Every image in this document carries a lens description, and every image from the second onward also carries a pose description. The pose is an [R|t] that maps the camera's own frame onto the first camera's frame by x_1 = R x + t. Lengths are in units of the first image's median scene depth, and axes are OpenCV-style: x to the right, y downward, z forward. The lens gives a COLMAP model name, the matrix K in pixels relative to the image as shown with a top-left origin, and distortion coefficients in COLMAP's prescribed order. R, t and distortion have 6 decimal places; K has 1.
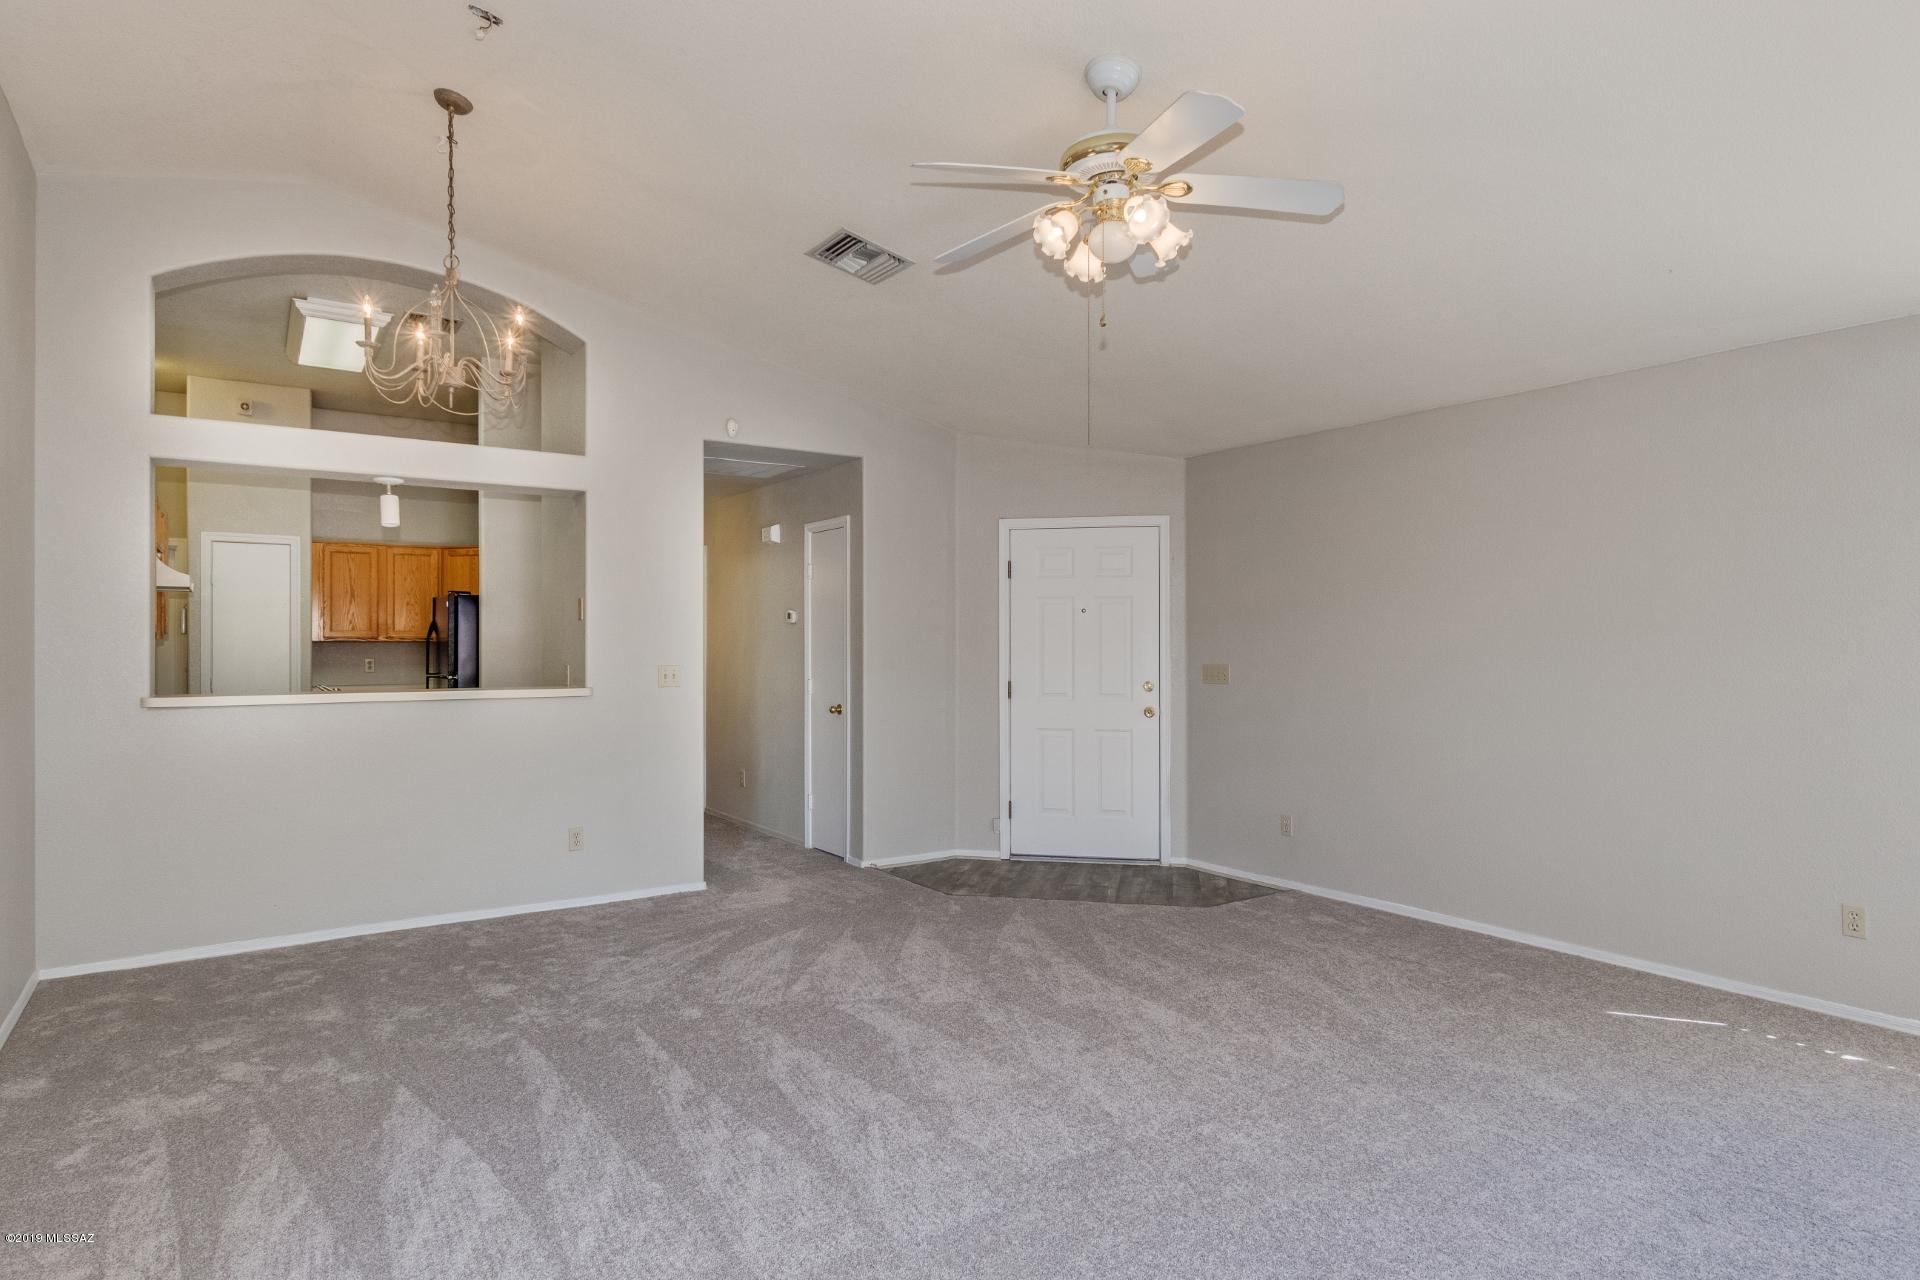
lens RADIAL K [[1072.7, 0, 960.0], [0, 1072.7, 640.0], [0, 0, 1]] dist [0.004602, 0.001583]
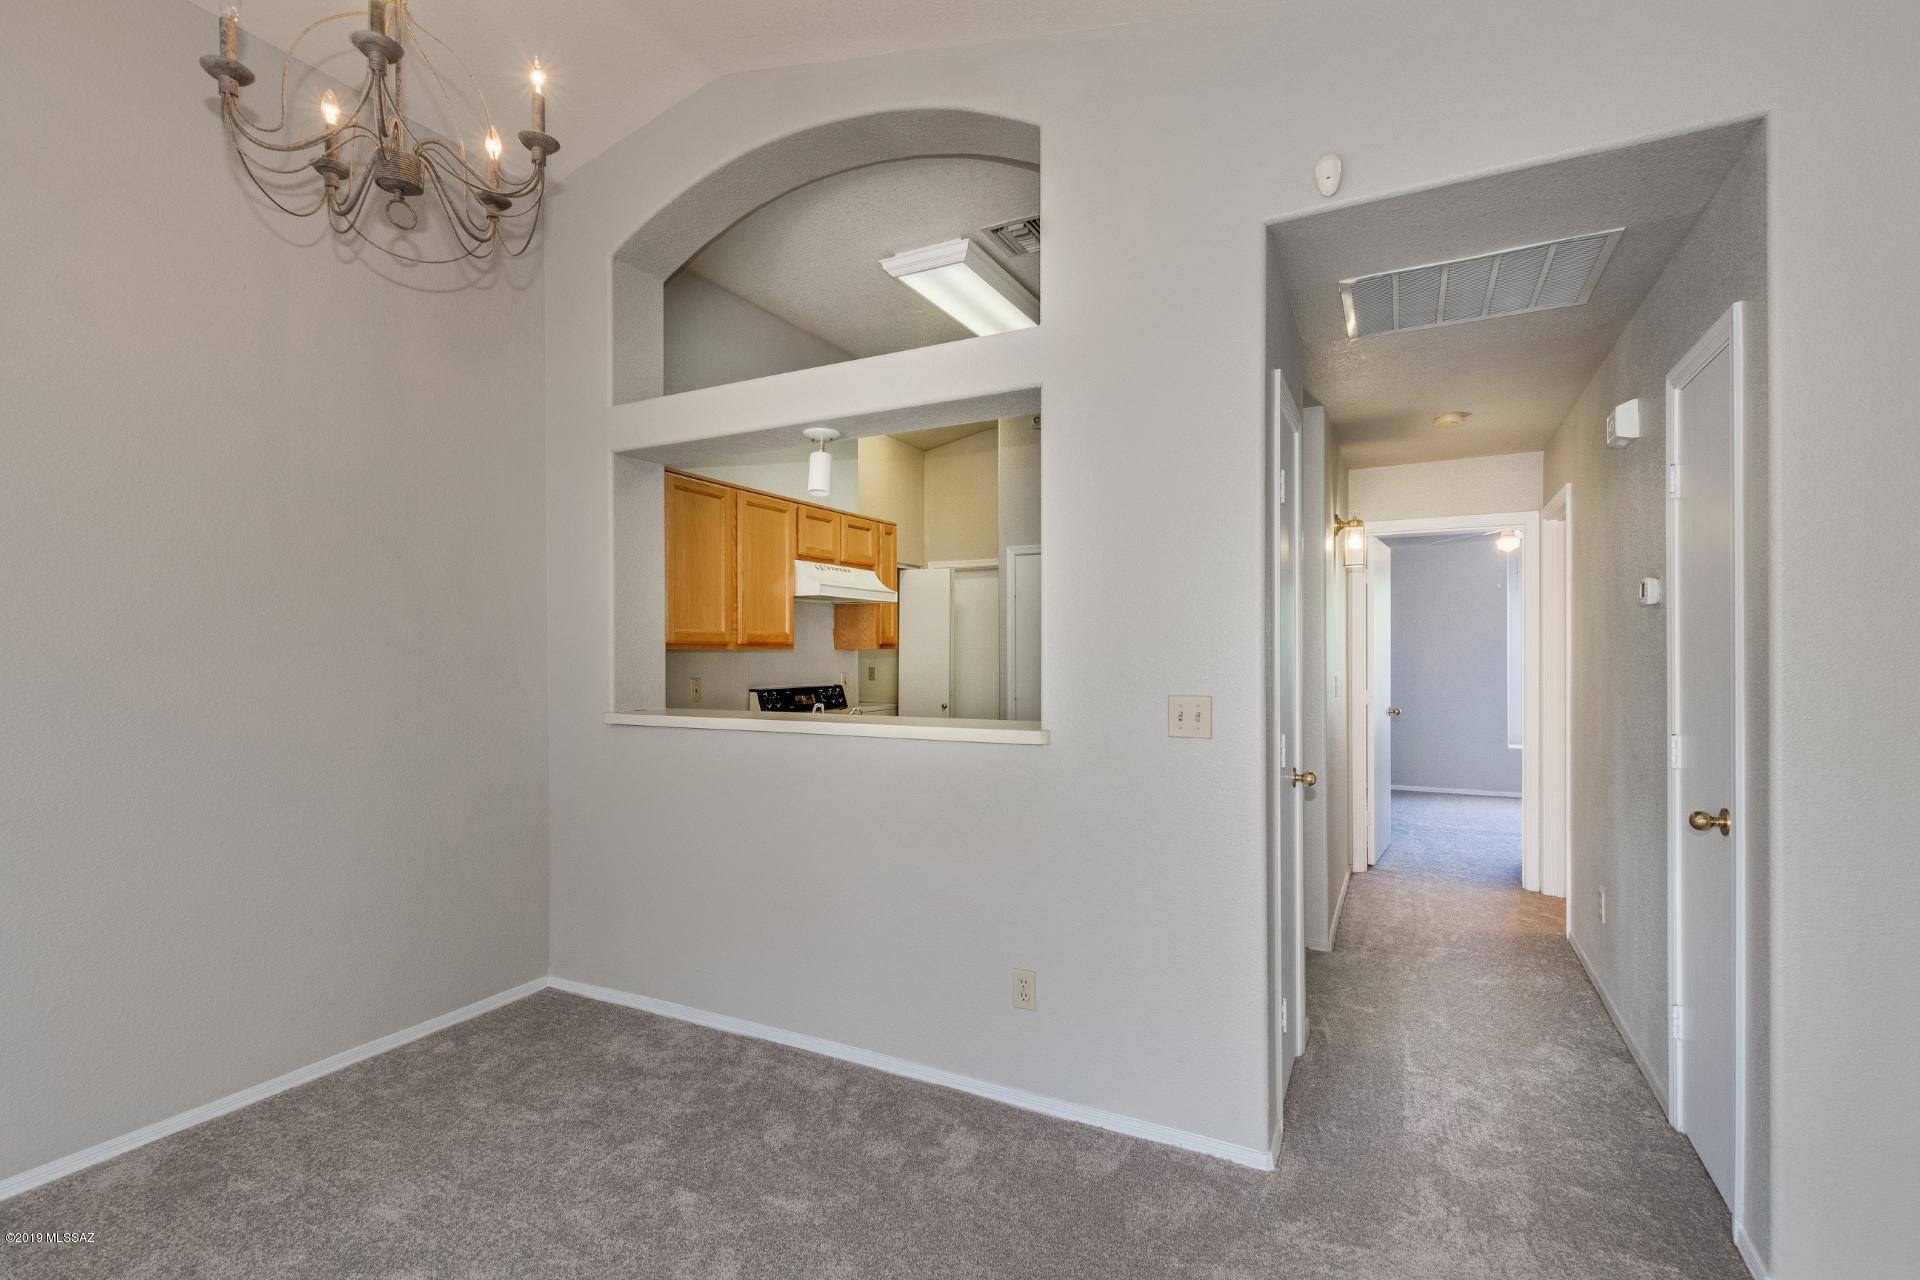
lens RADIAL K [[877.4, 0, 957.8], [0, 877.4, 652.0], [0, 0, 1]] dist [0.000495, 0.000039]
pose [[0.477864, -0.002756, -0.878430, 0.042472], [0.008270, 0.999965, 0.001361, 0.002274], [0.878395, -0.007915, 0.477870, 0.755372]]
